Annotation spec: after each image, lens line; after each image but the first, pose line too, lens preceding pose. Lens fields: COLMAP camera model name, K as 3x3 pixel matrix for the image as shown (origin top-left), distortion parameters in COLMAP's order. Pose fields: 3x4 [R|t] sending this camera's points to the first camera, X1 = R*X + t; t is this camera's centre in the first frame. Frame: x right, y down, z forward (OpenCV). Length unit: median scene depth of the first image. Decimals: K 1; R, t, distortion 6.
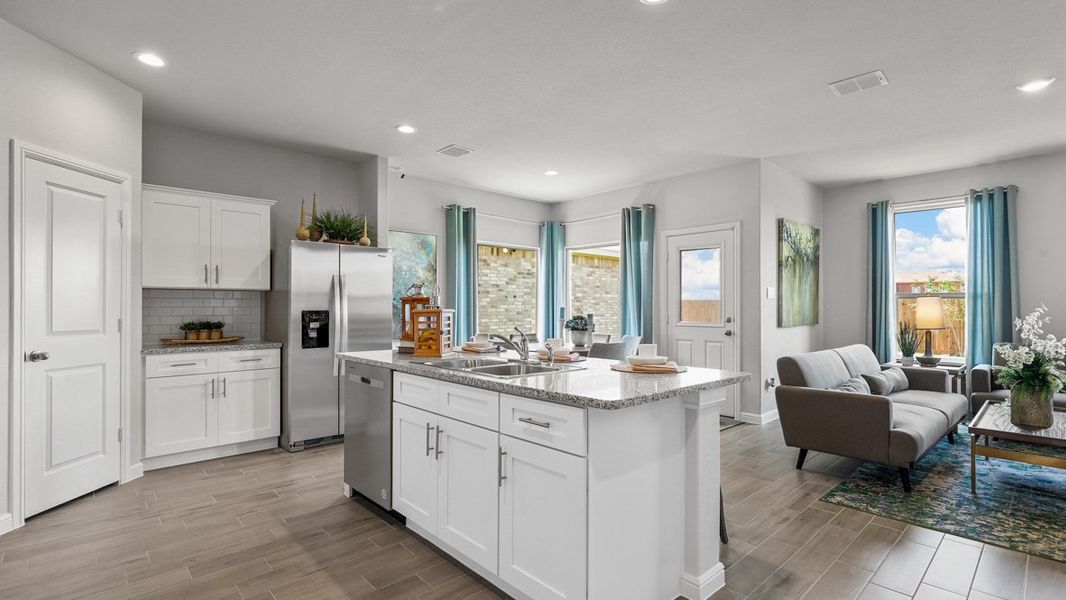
lens RADIAL K [[491.2, 0, 531.2], [0, 491.2, 303.9], [0, 0, 1]] dist [0.002243, 0.000267]
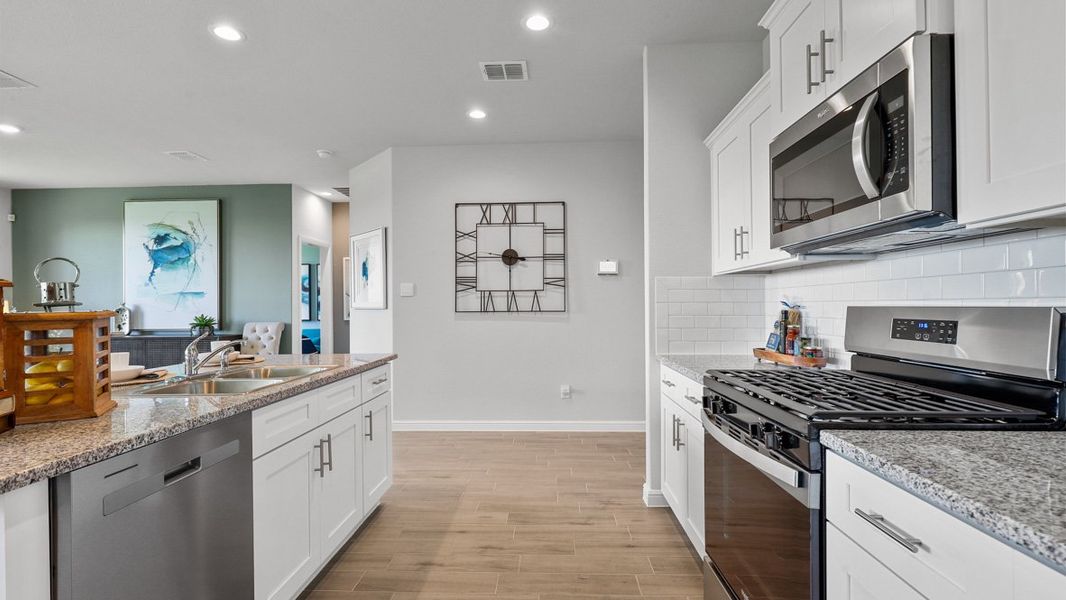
lens RADIAL K [[482.4, 0, 531.0], [0, 482.4, 302.5], [0, 0, 1]] dist [0.000402, -0.000645]
pose [[-0.703164, 0.010257, 0.710954, -0.553794], [0.004216, 0.999939, -0.010257, 0.005691], [-0.711015, -0.004215, -0.703164, 0.687494]]
